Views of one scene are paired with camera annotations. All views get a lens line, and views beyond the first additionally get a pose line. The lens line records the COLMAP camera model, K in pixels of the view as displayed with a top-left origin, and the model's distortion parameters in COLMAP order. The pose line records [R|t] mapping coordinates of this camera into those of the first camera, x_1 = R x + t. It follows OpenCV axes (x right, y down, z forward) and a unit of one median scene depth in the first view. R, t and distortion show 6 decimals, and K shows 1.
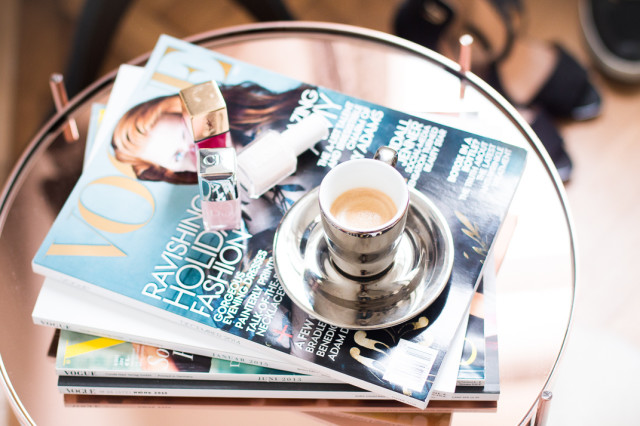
lens RADIAL K [[1613.7, 0, 320.0], [0, 1613.7, 213.0], [0, 0, 1]] dist [-0.072180, -0.436459]
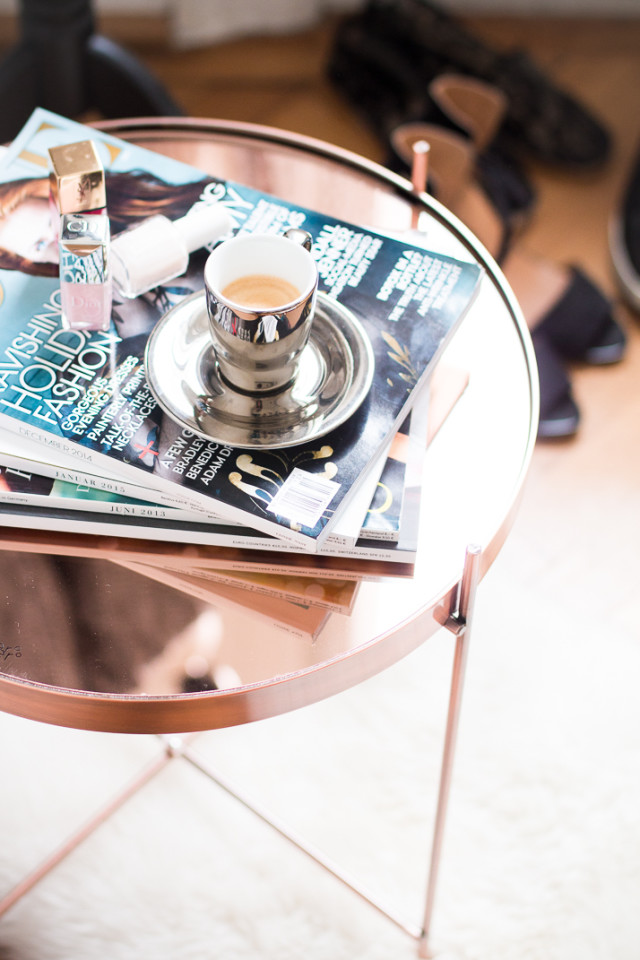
lens RADIAL K [[2420.5, 0, 320.0], [0, 2420.5, 480.0], [0, 0, 1]] dist [-0.072180, -0.436459]
pose [[0.996500, 0.083346, -0.006385, 0.067621], [-0.083475, 0.988218, -0.128287, 0.225802], [-0.004382, 0.128371, 0.991717, -0.162345]]
